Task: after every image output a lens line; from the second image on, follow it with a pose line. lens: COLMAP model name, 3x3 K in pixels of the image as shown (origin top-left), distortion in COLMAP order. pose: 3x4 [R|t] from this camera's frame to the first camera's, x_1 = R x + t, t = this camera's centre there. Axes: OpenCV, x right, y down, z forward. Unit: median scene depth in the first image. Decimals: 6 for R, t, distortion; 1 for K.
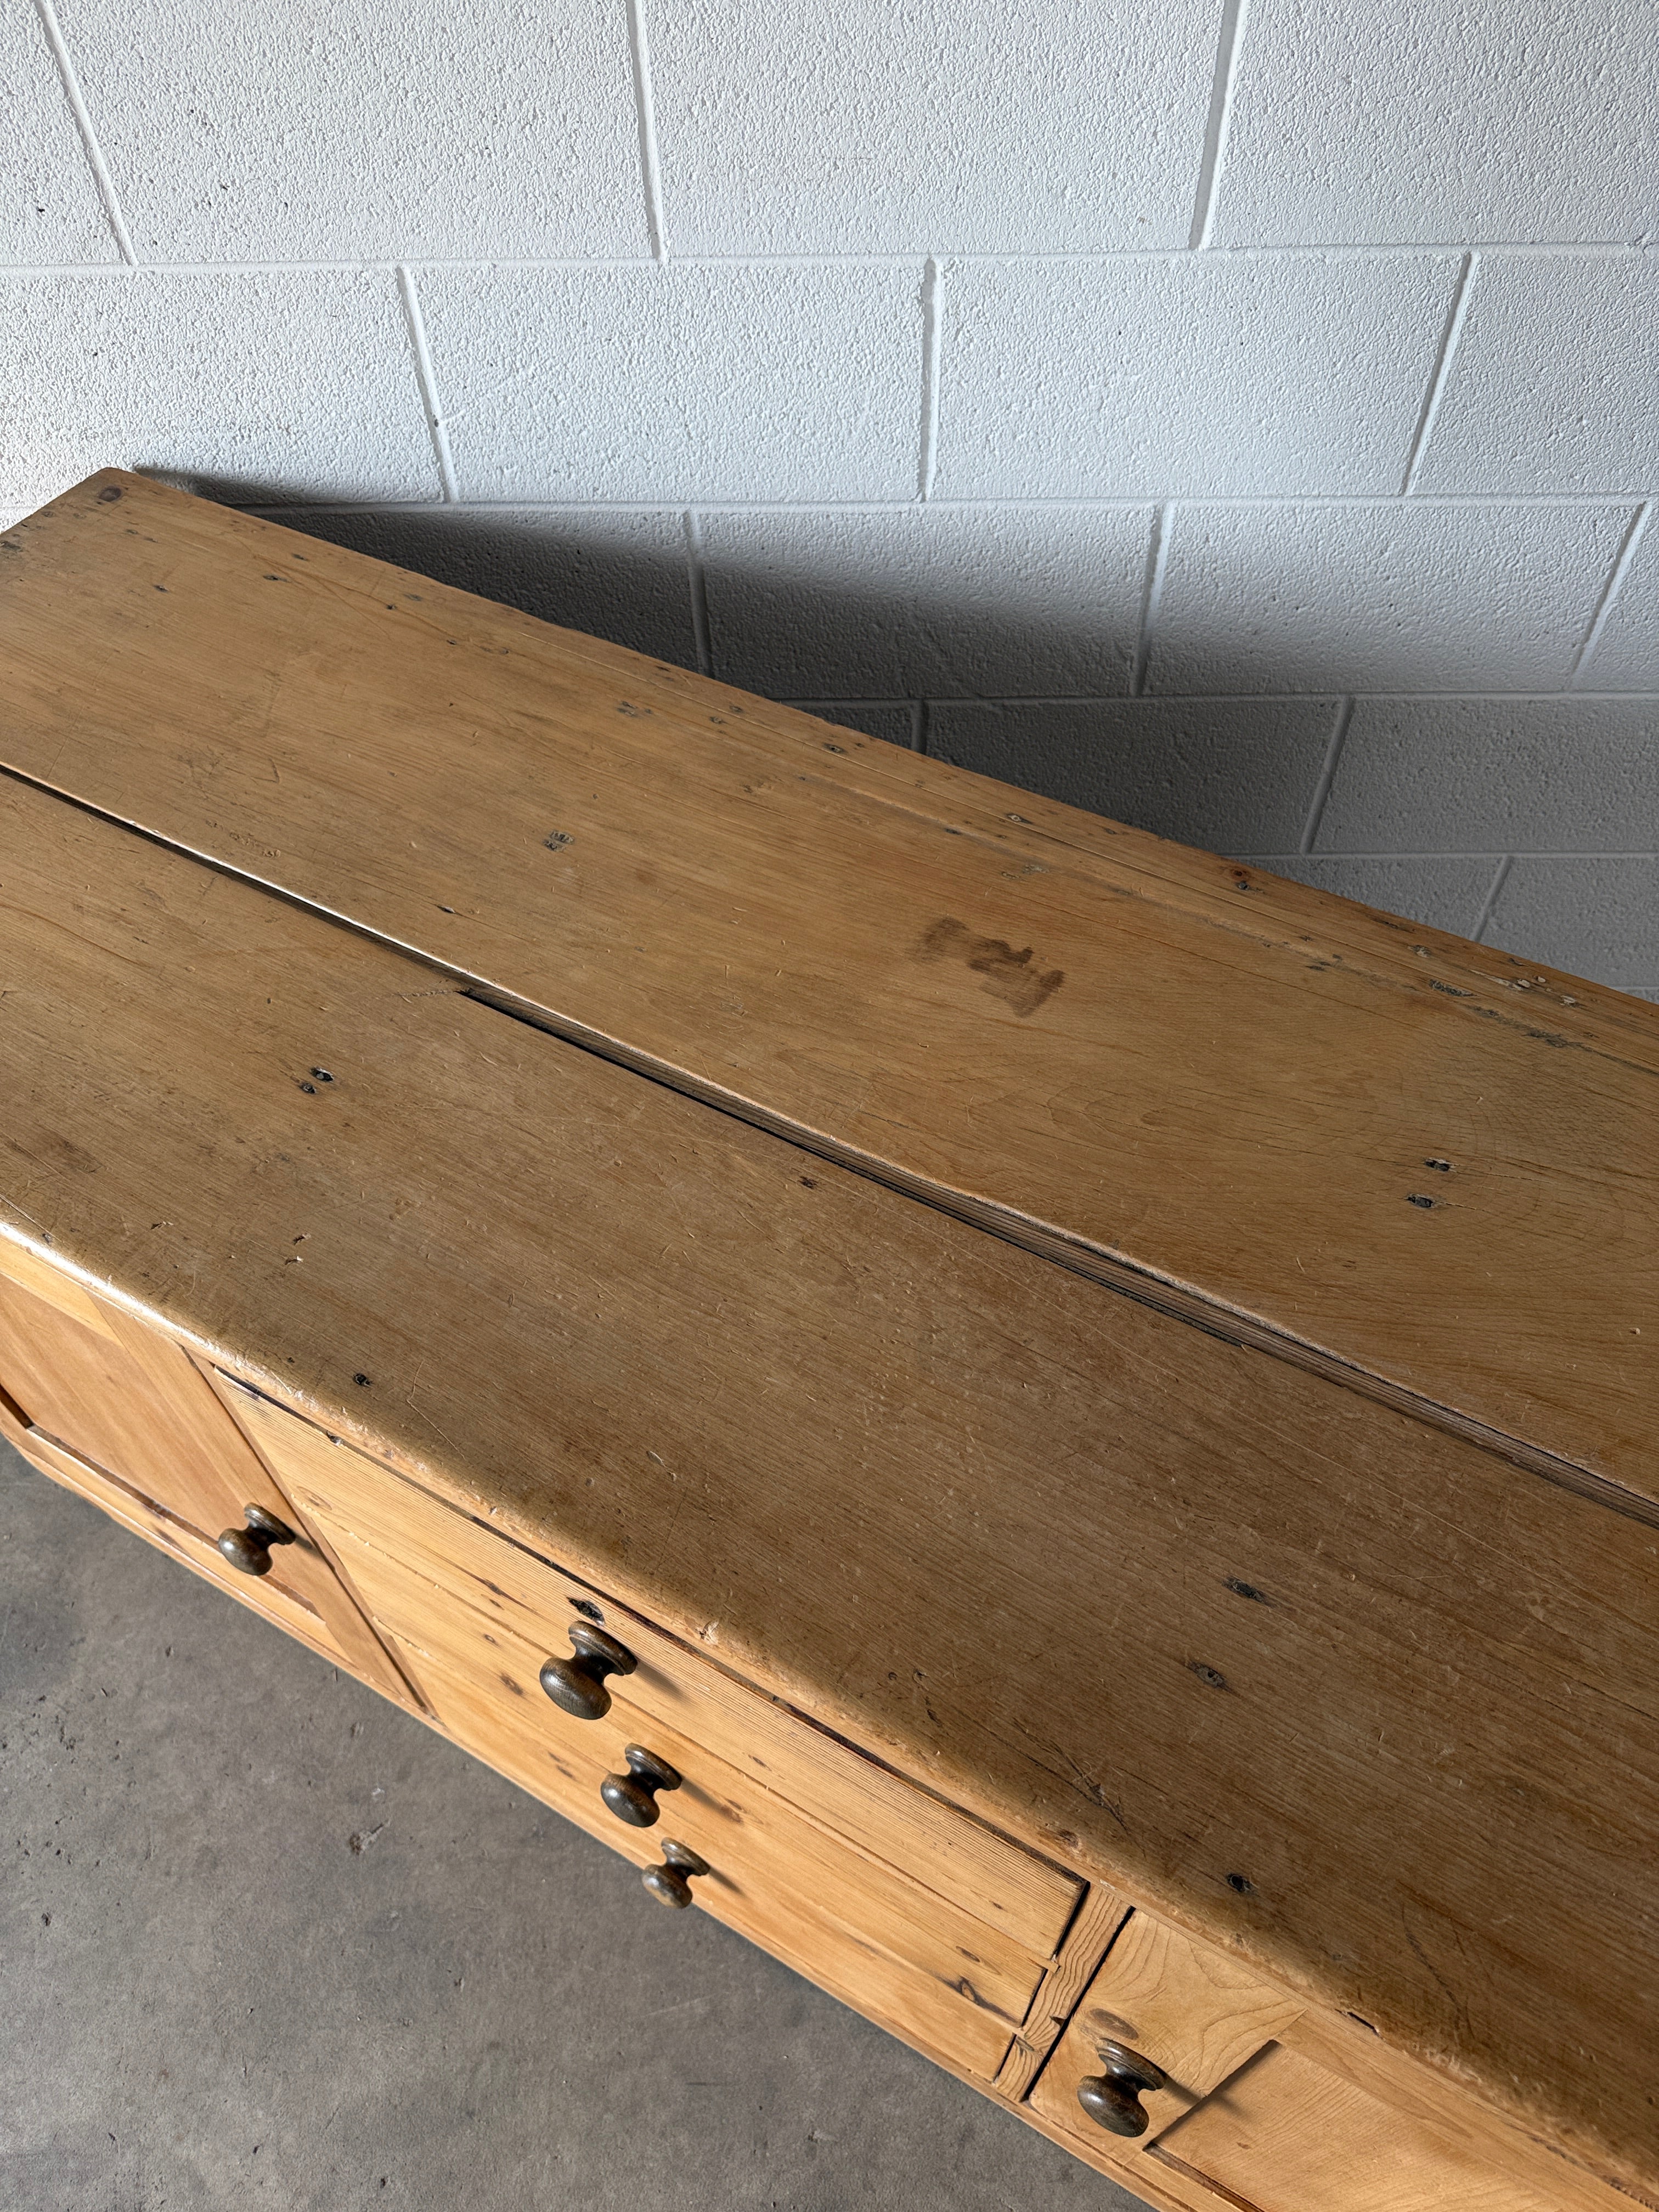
lens RADIAL K [[1584.3, 0, 832.5], [0, 1584.3, 1104.3], [0, 0, 1]] dist [0.005605, -0.016877]
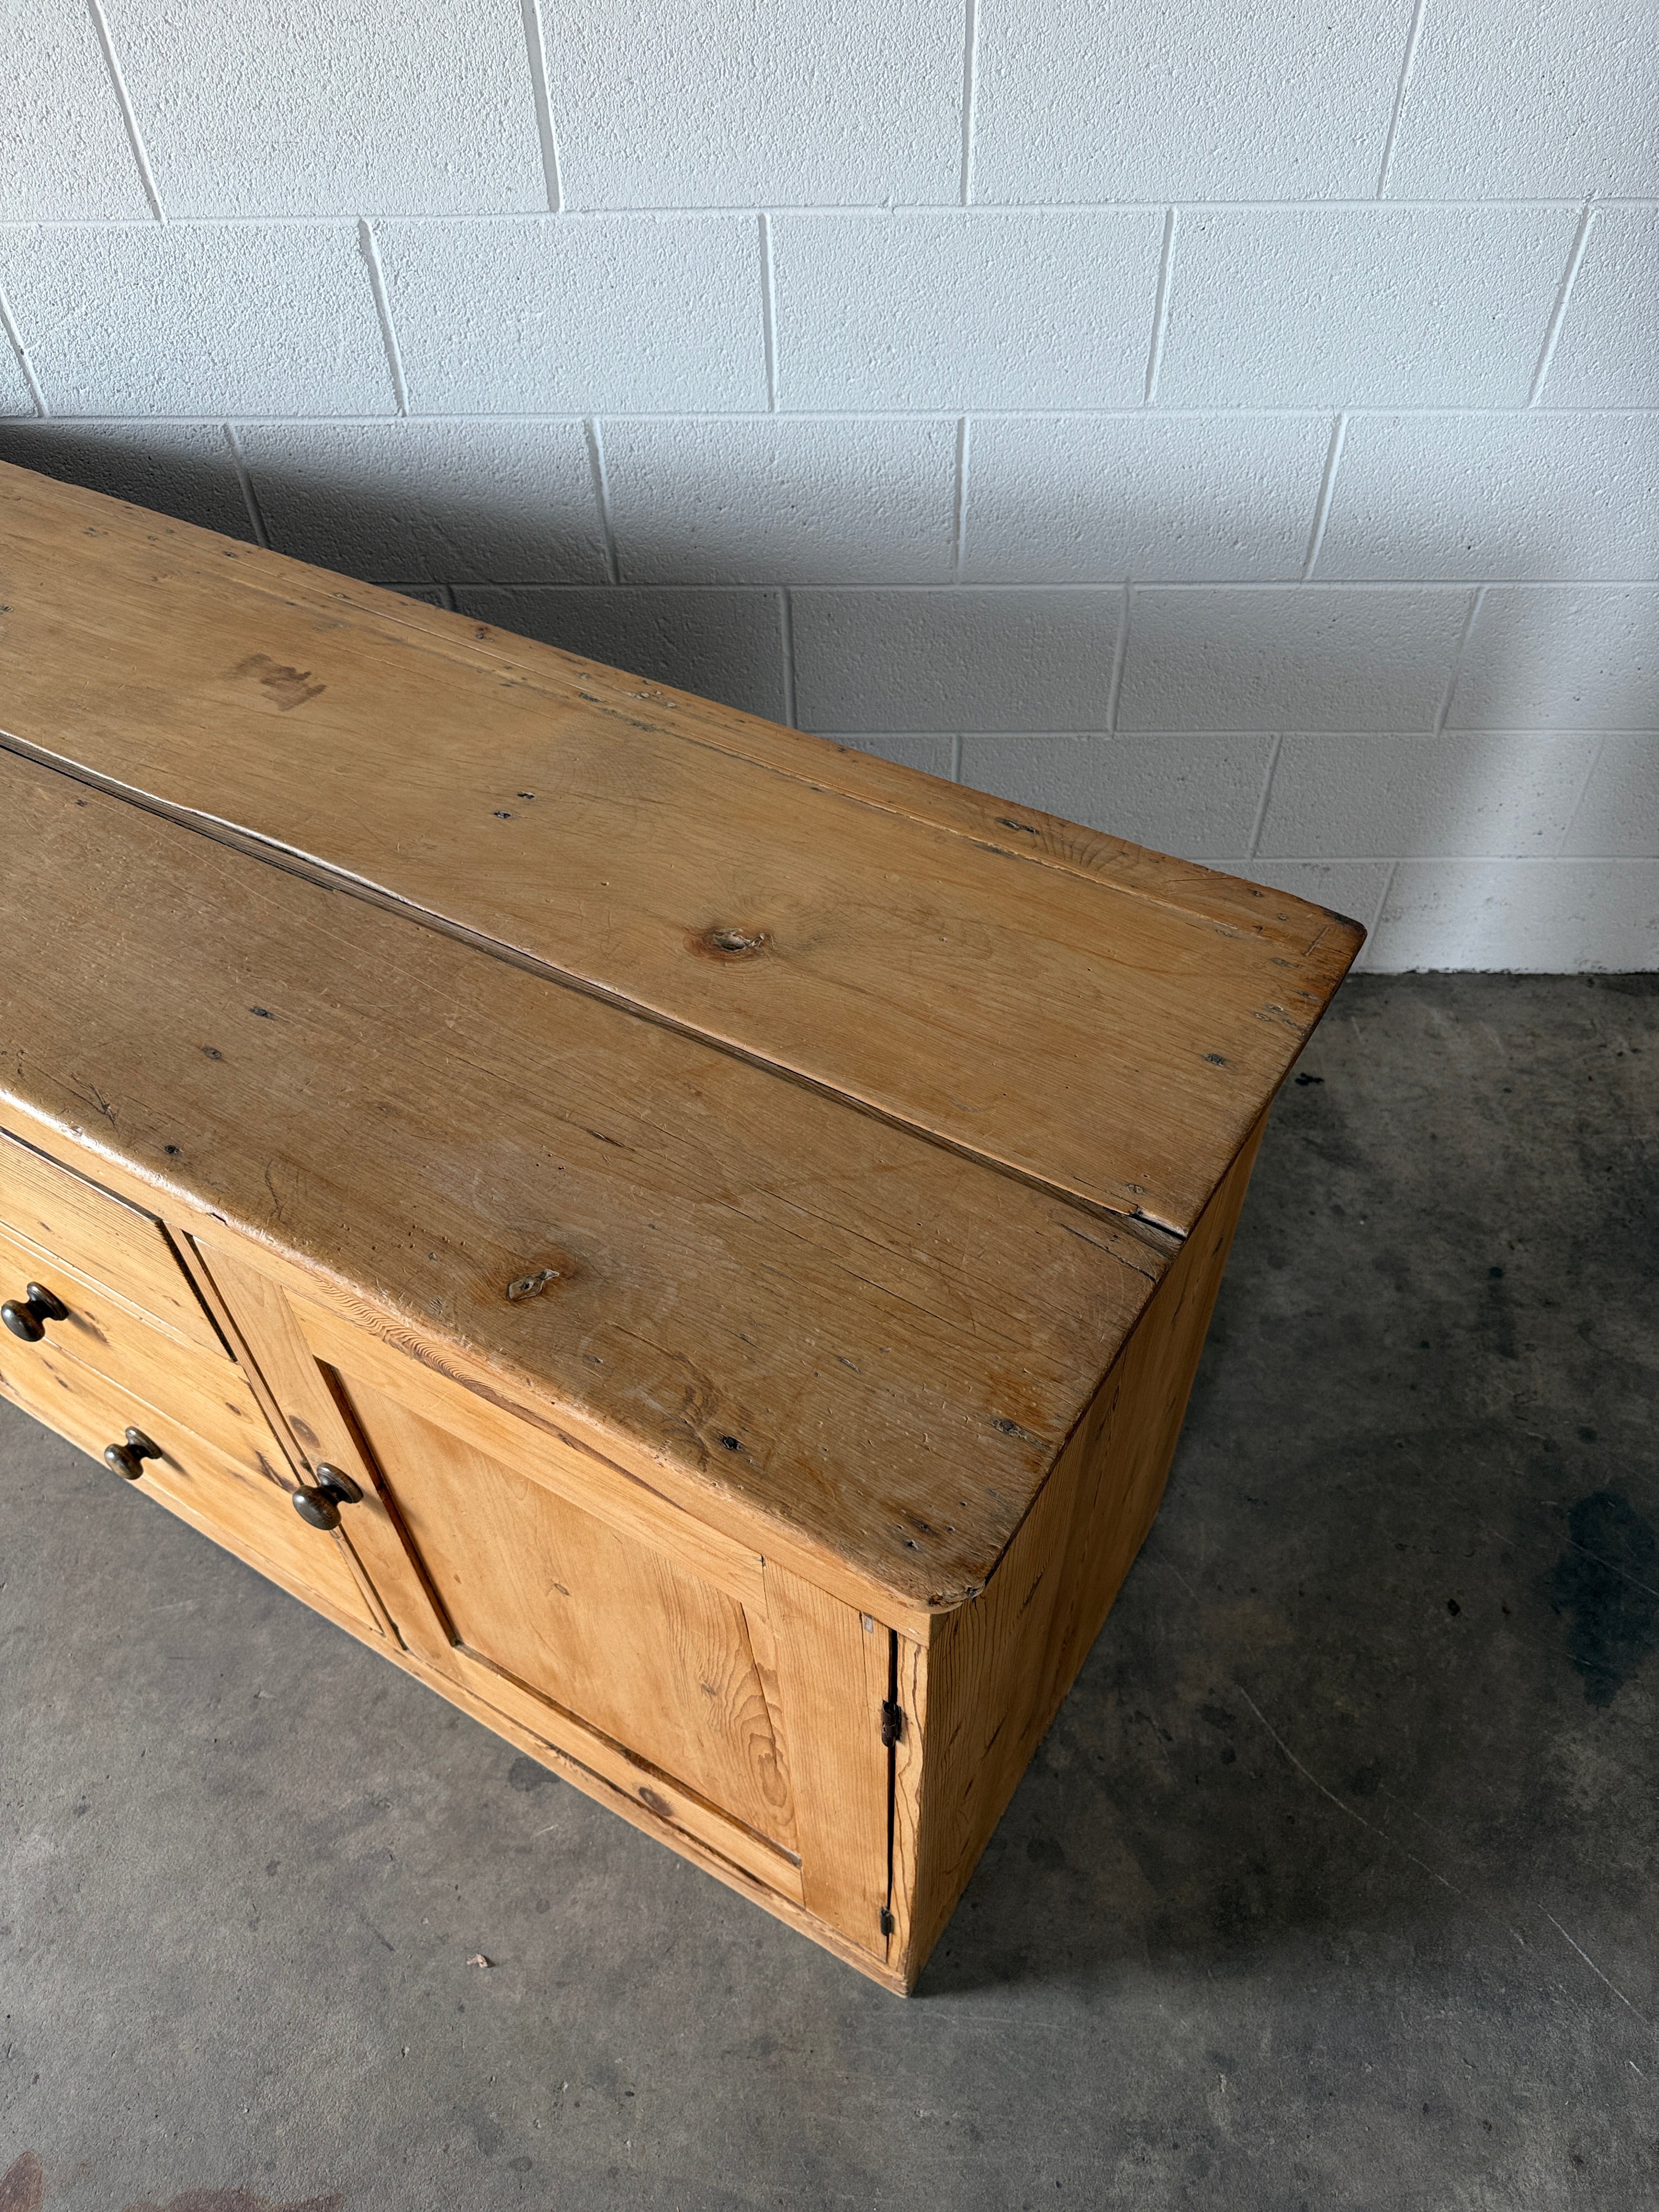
lens RADIAL K [[1582.2, 0, 829.0], [0, 1582.2, 1109.2], [0, 0, 1]] dist [0.000993, -0.009905]
pose [[0.999687, 0.013378, -0.021118, 0.459446], [-0.014624, 0.998090, -0.060019, 0.266983], [0.020275, 0.060309, 0.997974, -0.253749]]
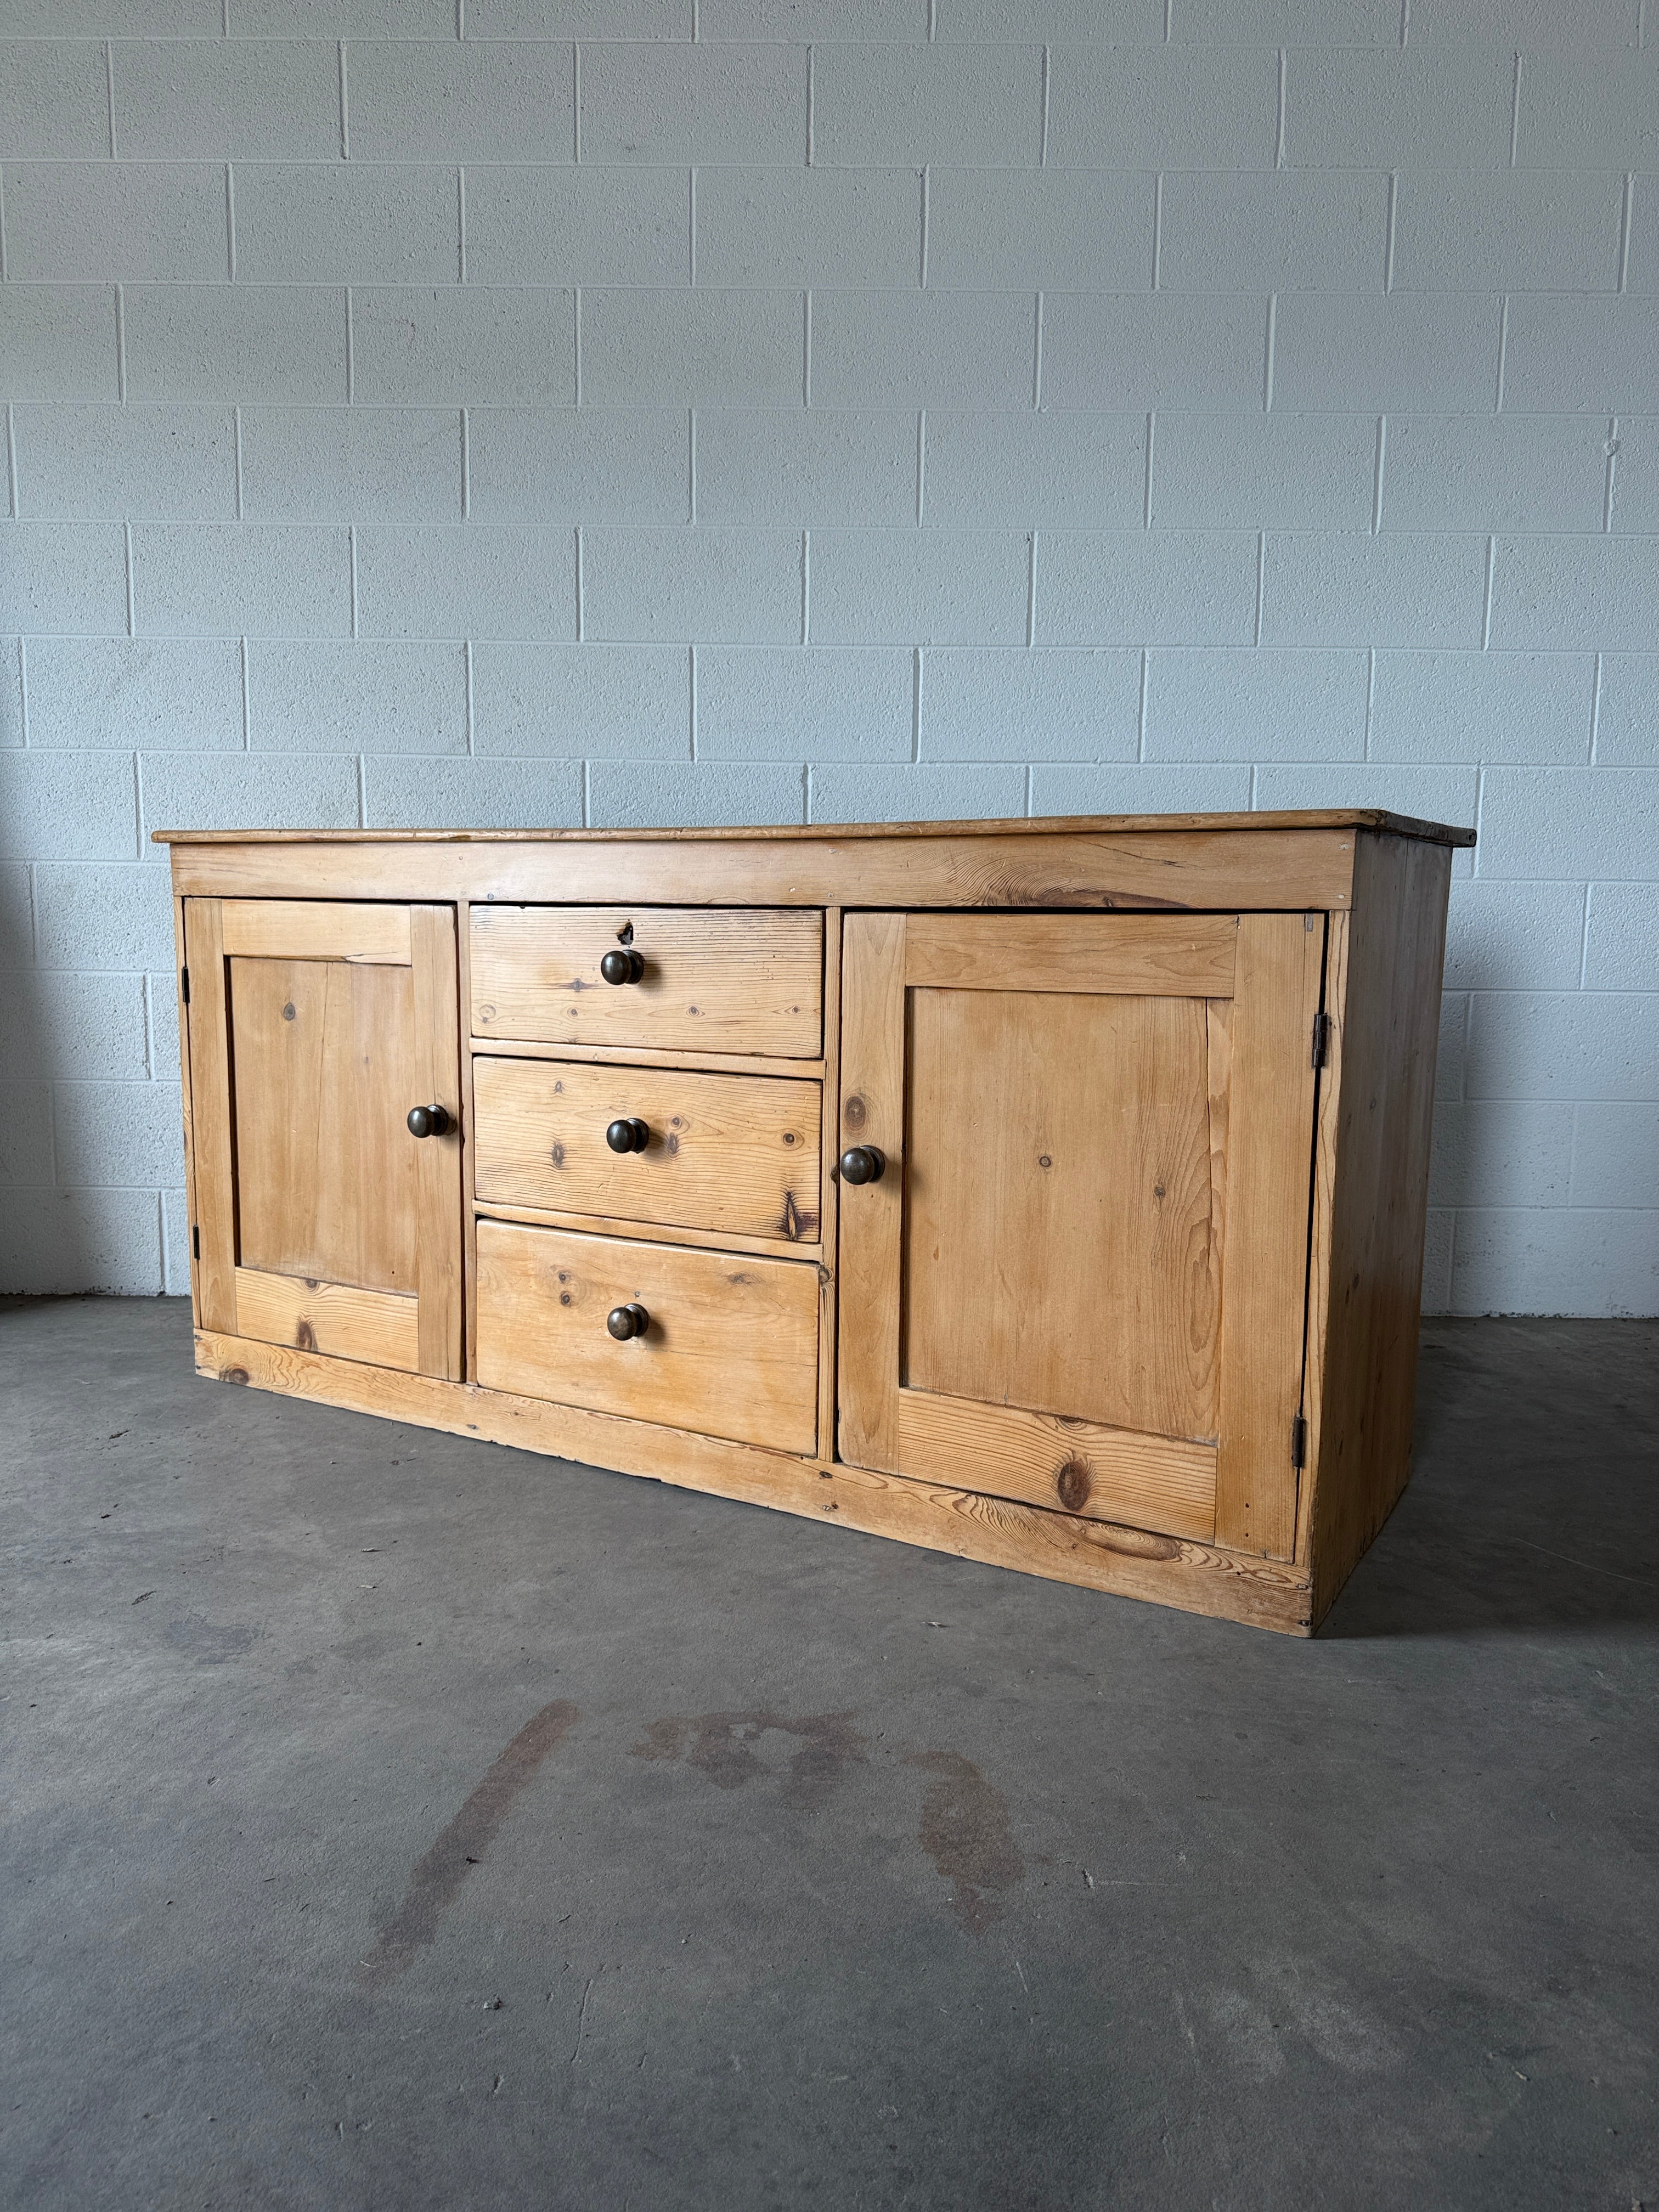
lens RADIAL K [[1575.8, 0, 829.3], [0, 1575.8, 1106.8], [0, 0, 1]] dist [0.008961, -0.018381]
pose [[0.999557, 0.029322, 0.005105, 0.093684], [-0.017470, 0.716873, -0.696985, 1.398033], [-0.024097, 0.696587, 0.717068, -0.320022]]
